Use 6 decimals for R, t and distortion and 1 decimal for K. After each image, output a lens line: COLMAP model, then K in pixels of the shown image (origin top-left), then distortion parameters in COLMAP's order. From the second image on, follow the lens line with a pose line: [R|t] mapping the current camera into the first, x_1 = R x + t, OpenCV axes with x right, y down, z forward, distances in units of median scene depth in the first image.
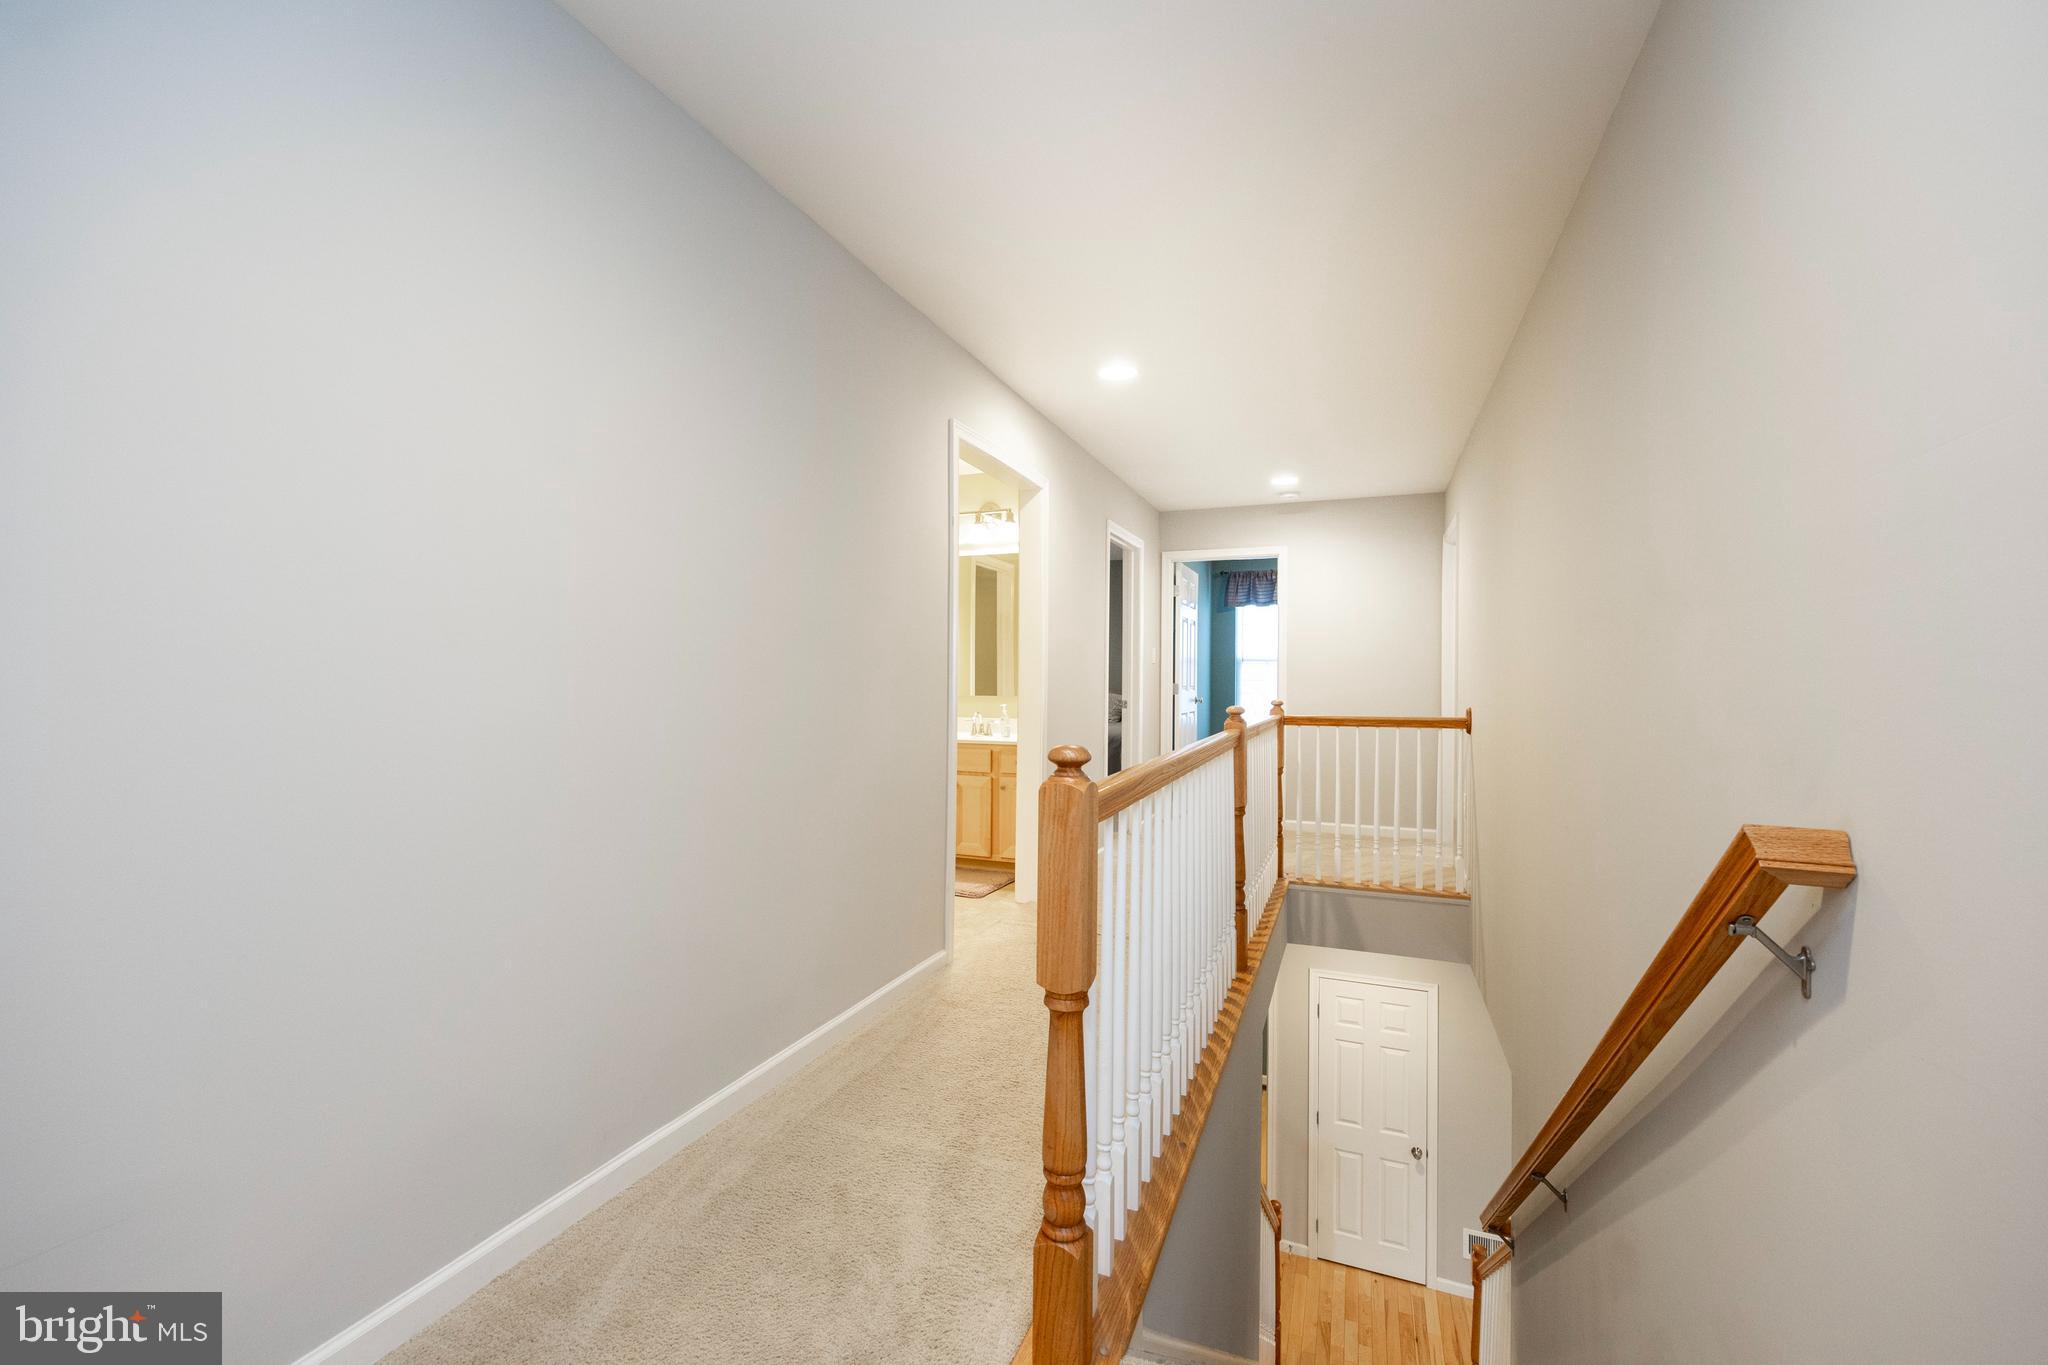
lens RADIAL K [[826.2, 0, 1032.9], [0, 826.2, 678.9], [0, 0, 1]] dist [-0.004715, -0.000007]
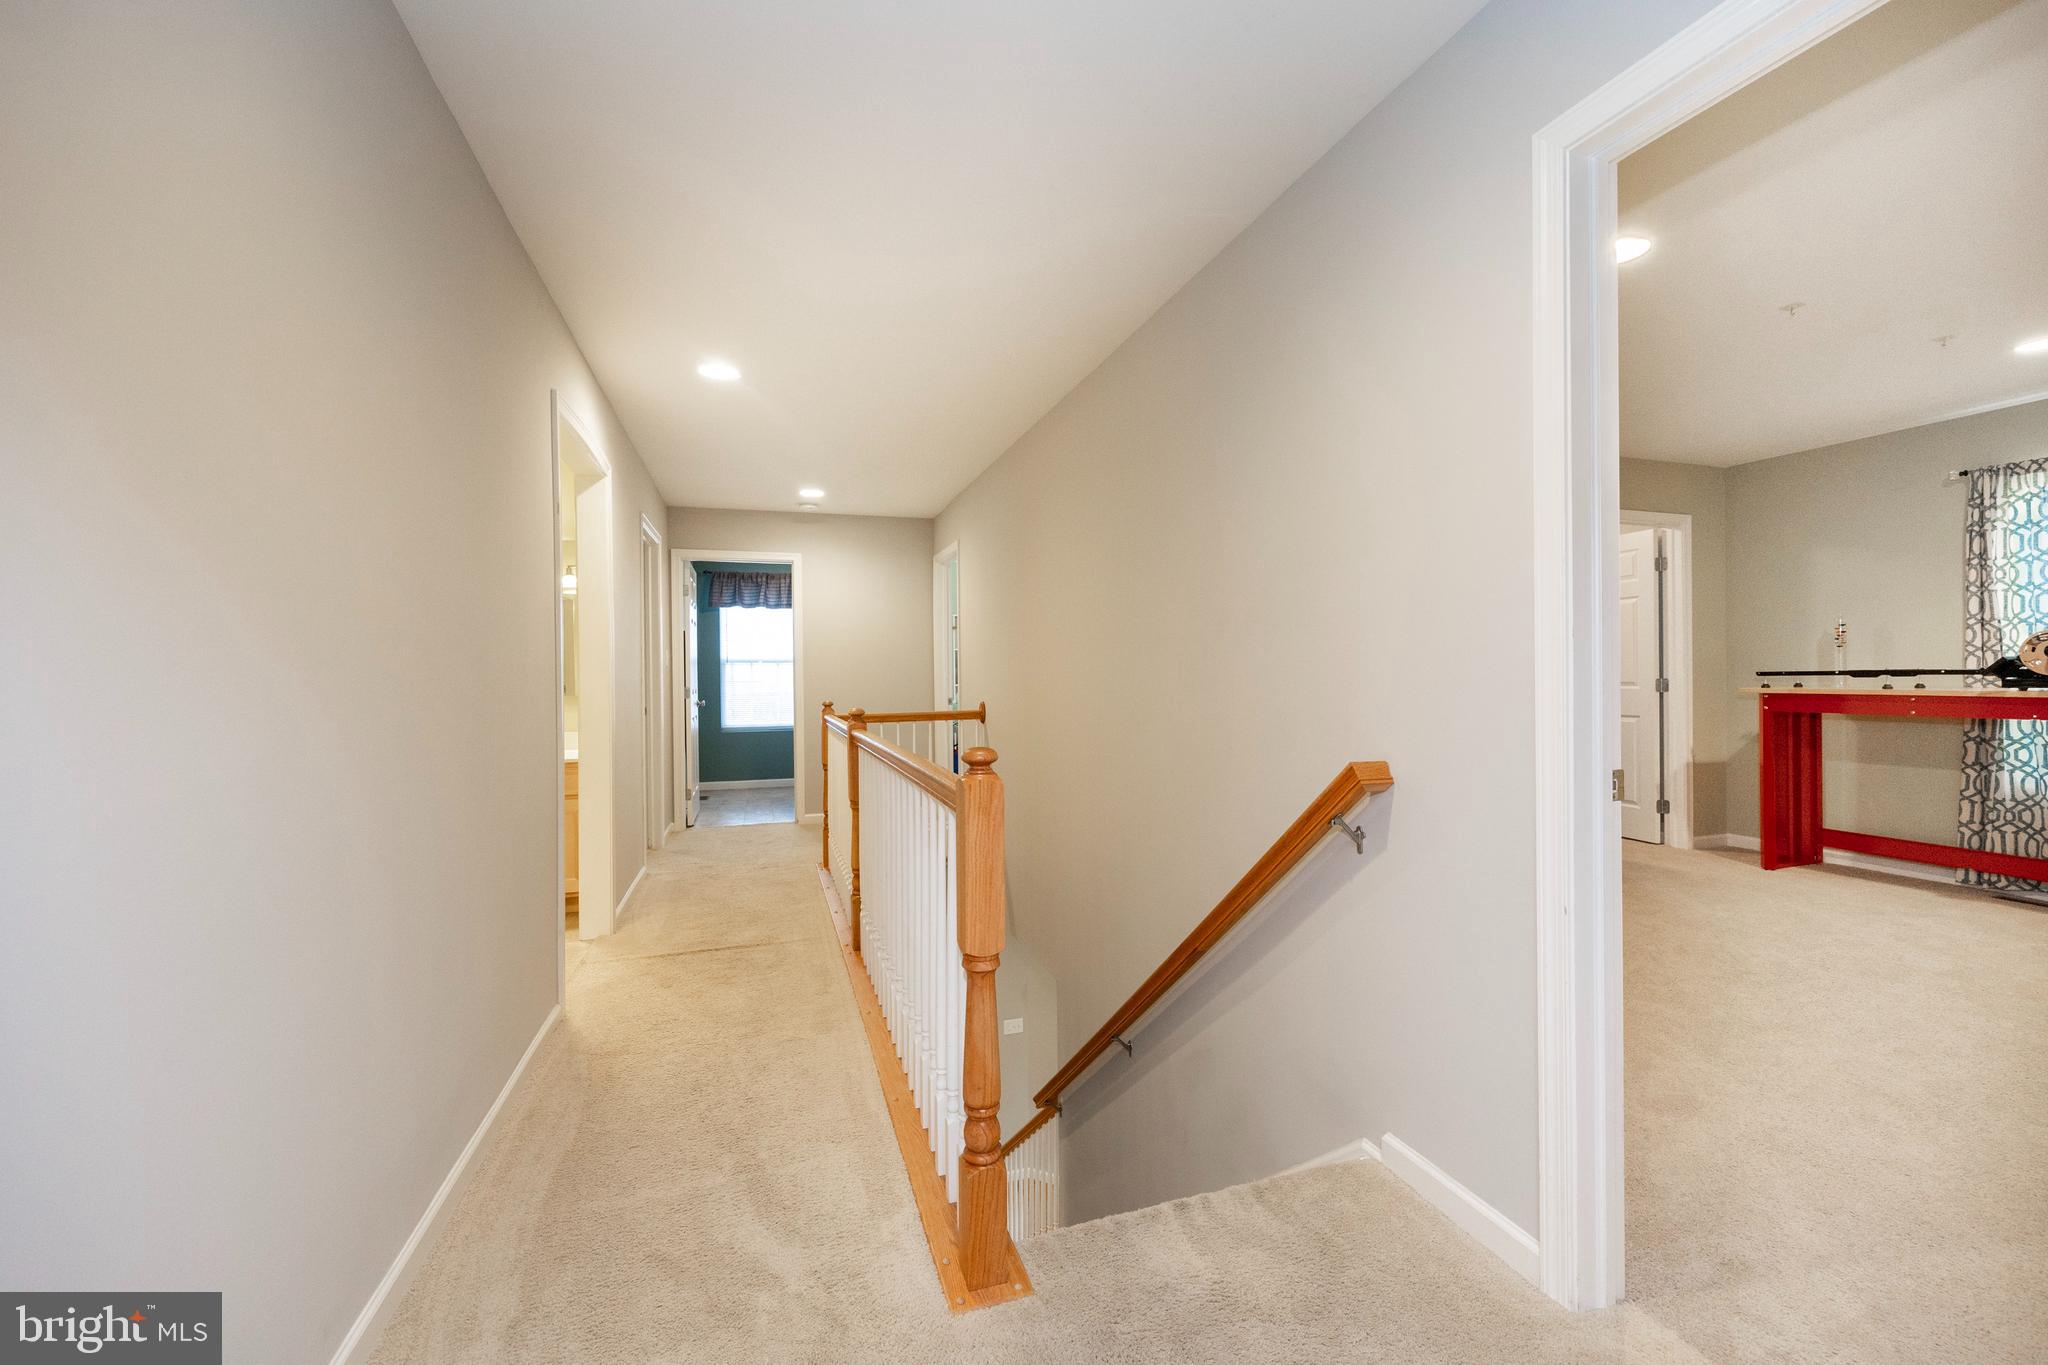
lens RADIAL K [[826.2, 0, 1033.8], [0, 826.2, 680.0], [0, 0, 1]] dist [-0.004715, -0.000007]
pose [[0.757750, -0.018114, 0.652293, -0.215623], [0.015036, 0.999834, 0.010298, -0.009208], [-0.652372, 0.002004, 0.757897, 0.015630]]
